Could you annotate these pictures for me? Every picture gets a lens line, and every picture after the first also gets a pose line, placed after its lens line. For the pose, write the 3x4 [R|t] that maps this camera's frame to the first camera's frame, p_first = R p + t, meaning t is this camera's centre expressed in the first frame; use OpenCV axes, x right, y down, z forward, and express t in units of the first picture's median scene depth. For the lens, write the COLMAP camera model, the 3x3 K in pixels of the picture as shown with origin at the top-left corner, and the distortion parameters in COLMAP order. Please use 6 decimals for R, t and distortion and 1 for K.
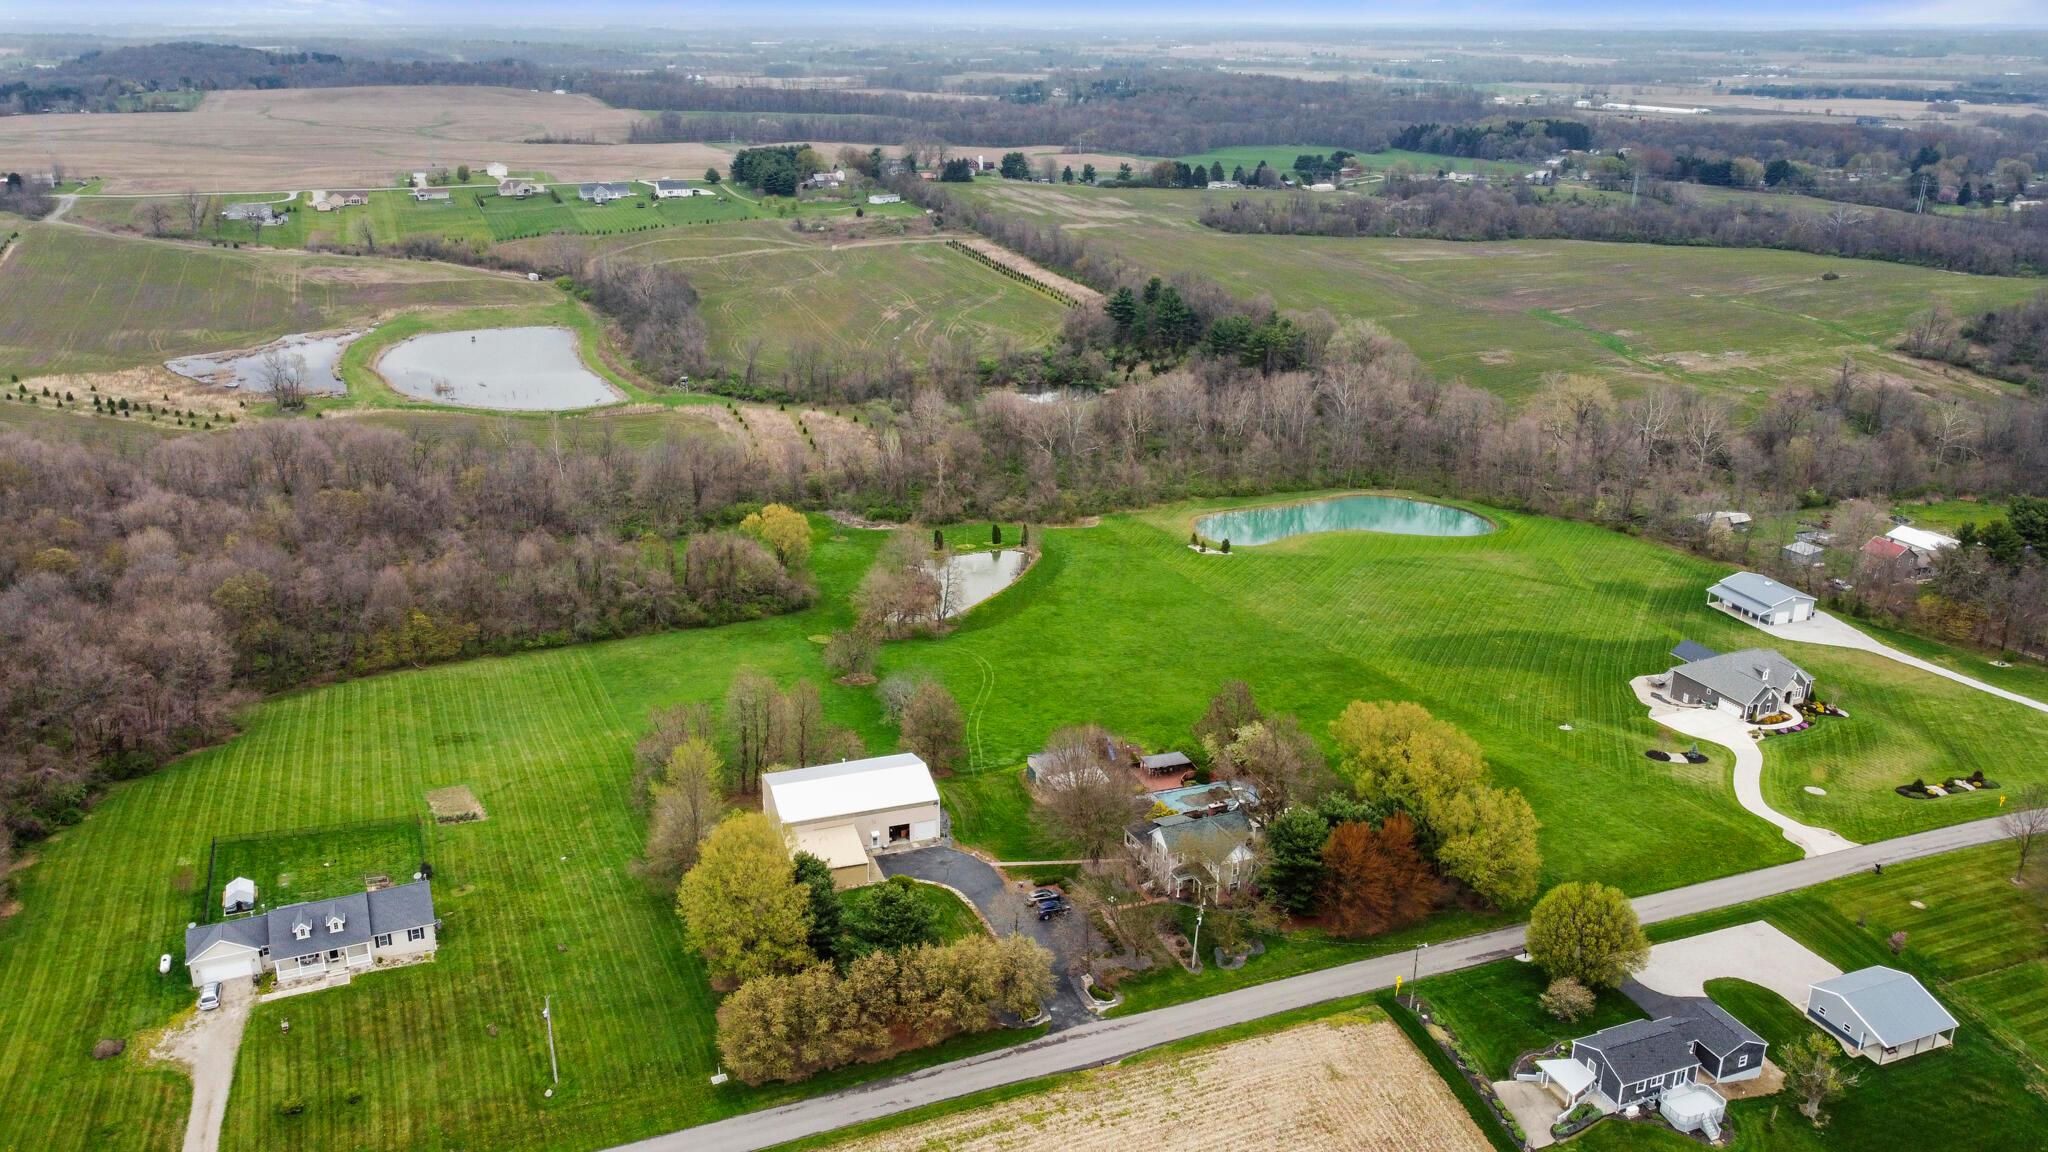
lens RADIAL K [[1503.1, 0, 1024.0], [0, 1503.1, 576.0], [0, 0, 1]] dist [0.017218, -0.025716]
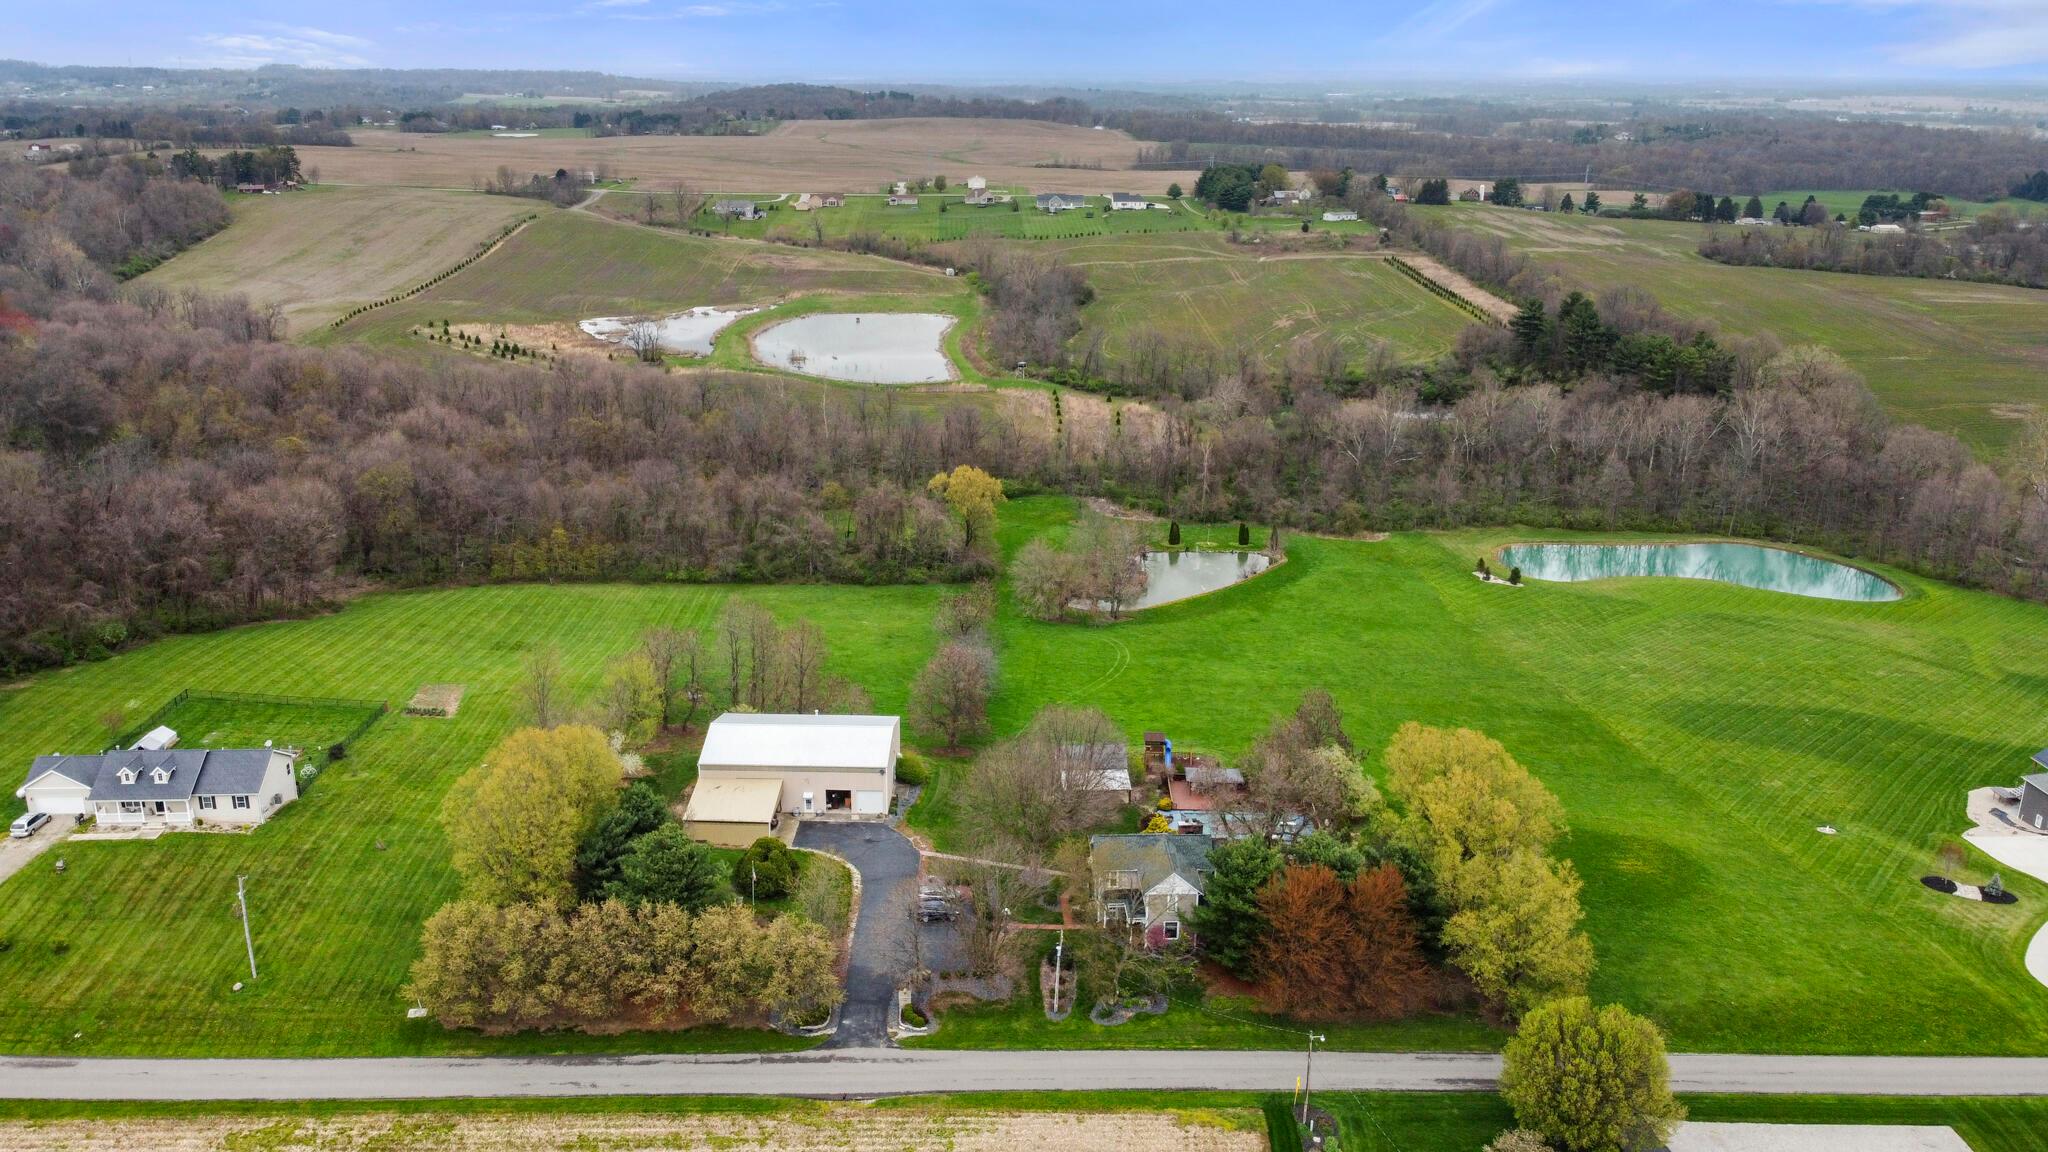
lens RADIAL K [[1535.4, 0, 1024.0], [0, 1535.4, 576.0], [0, 0, 1]] dist [0.007490, -0.009351]
pose [[0.938503, 0.108678, -0.327722, 0.117397], [-0.120338, 0.992613, -0.015447, 0.019188], [0.323622, 0.053935, 0.944648, 0.086841]]
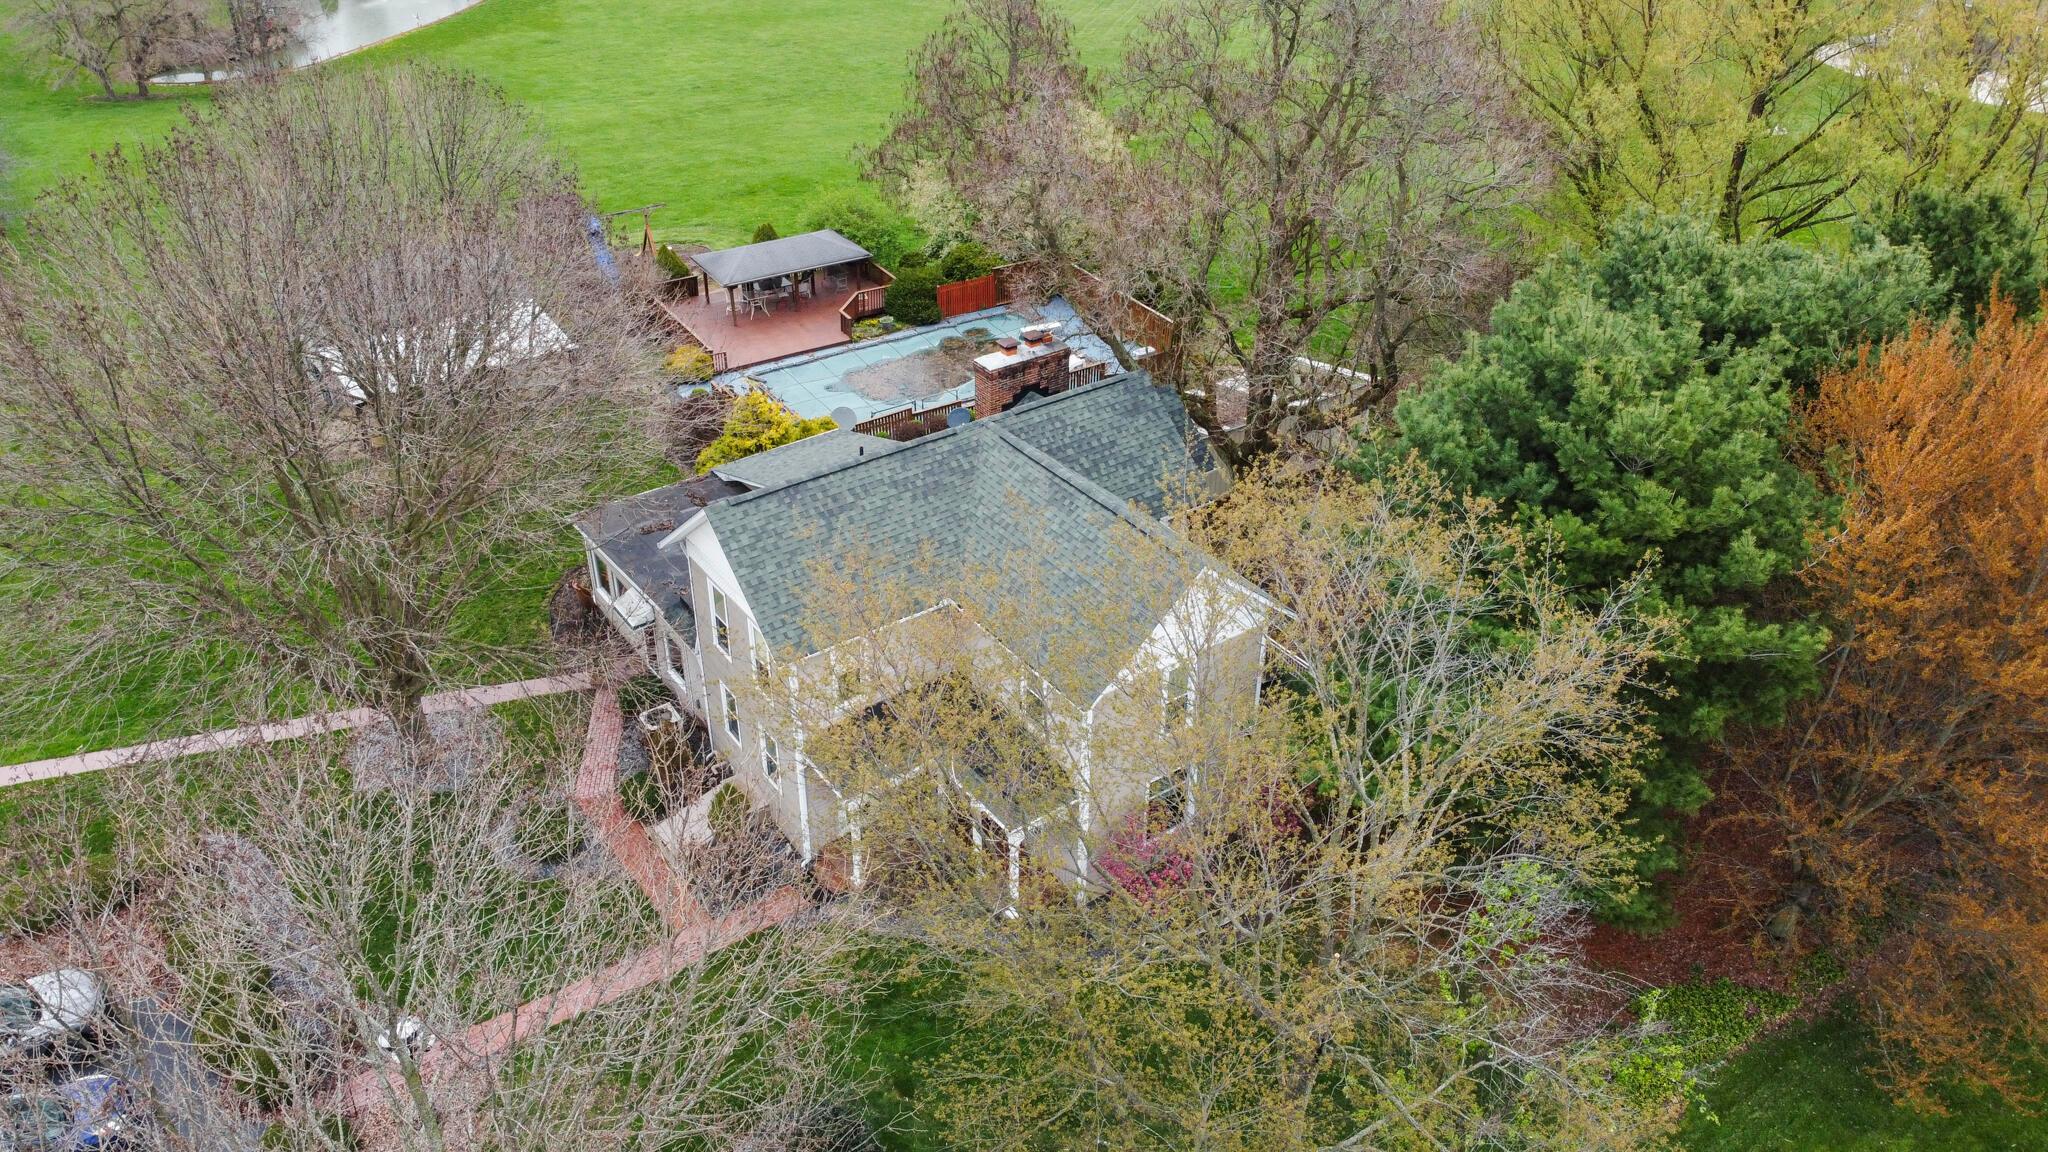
lens RADIAL K [[1503.1, 0, 1024.0], [0, 1503.1, 576.0], [0, 0, 1]] dist [0.017218, -0.025716]
pose [[0.974111, -0.125724, 0.187885, 0.035516], [0.078894, 0.967899, 0.238638, 0.053201], [-0.211857, -0.217637, 0.952760, 0.322047]]
